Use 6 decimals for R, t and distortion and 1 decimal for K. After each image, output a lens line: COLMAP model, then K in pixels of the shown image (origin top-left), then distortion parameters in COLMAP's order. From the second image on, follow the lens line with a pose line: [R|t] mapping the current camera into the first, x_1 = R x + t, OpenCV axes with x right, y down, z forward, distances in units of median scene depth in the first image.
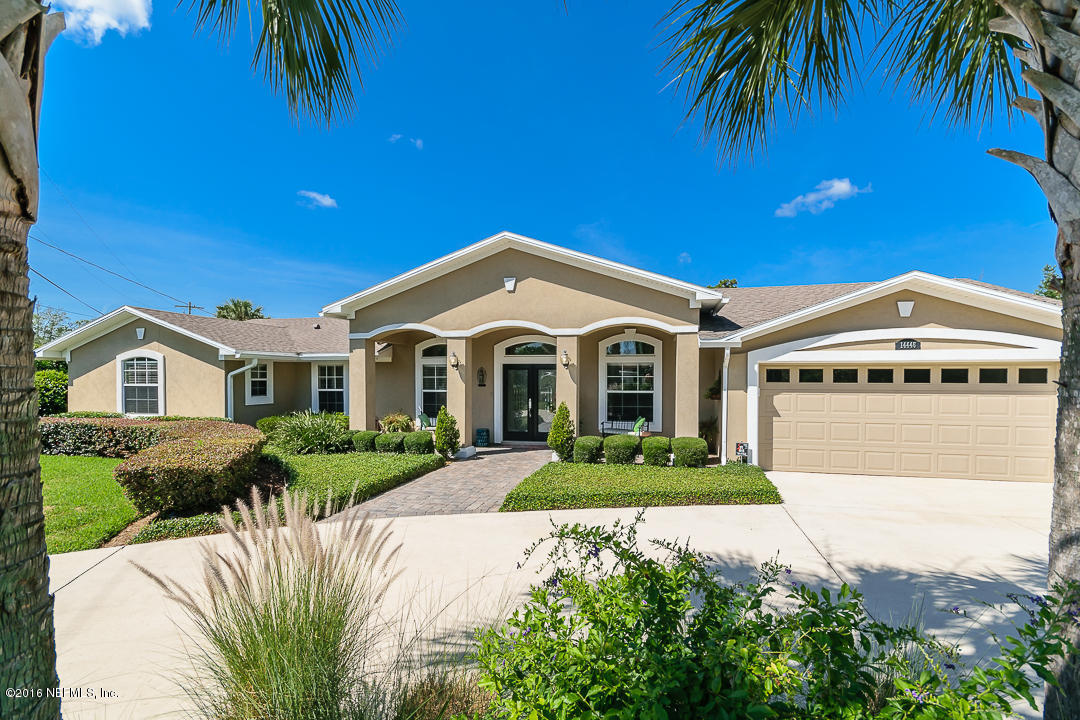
lens RADIAL K [[478.9, 0, 534.7], [0, 478.9, 366.7], [0, 0, 1]] dist [0.002088, 0.000346]
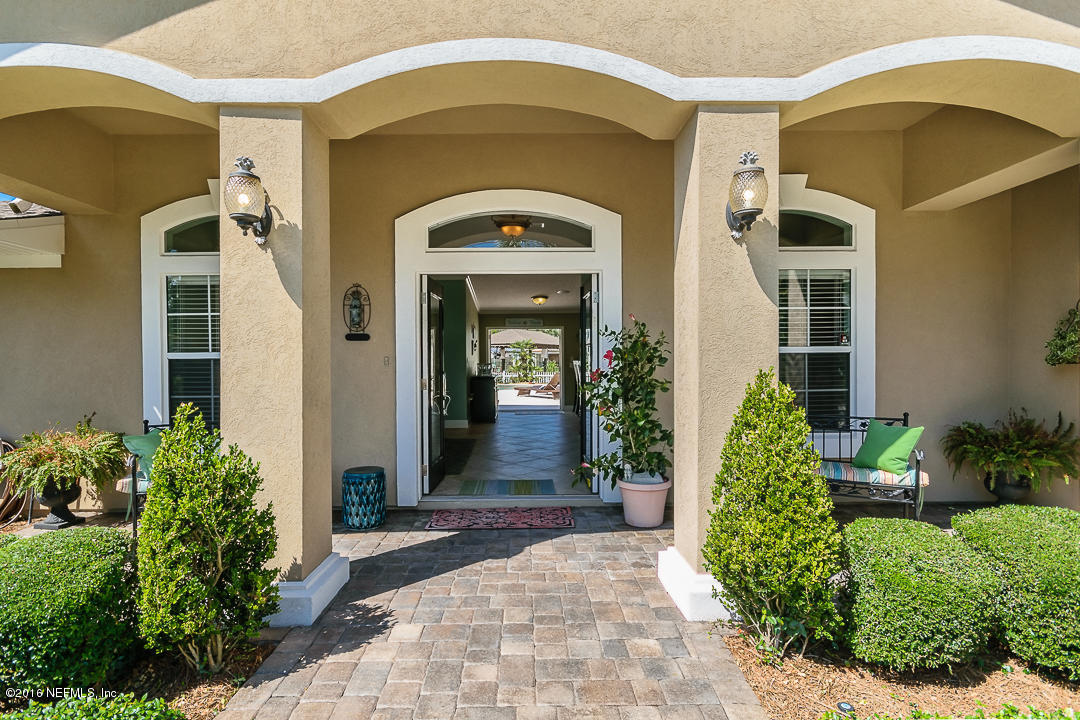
lens RADIAL K [[531.2, 0, 520.0], [0, 531.2, 357.9], [0, 0, 1]] dist [0.000984, -0.000023]
pose [[0.972064, -0.004478, 0.234675, -0.094802], [0.001821, 0.999932, 0.011534, 0.054100], [-0.234711, -0.010785, 0.972005, 0.664525]]
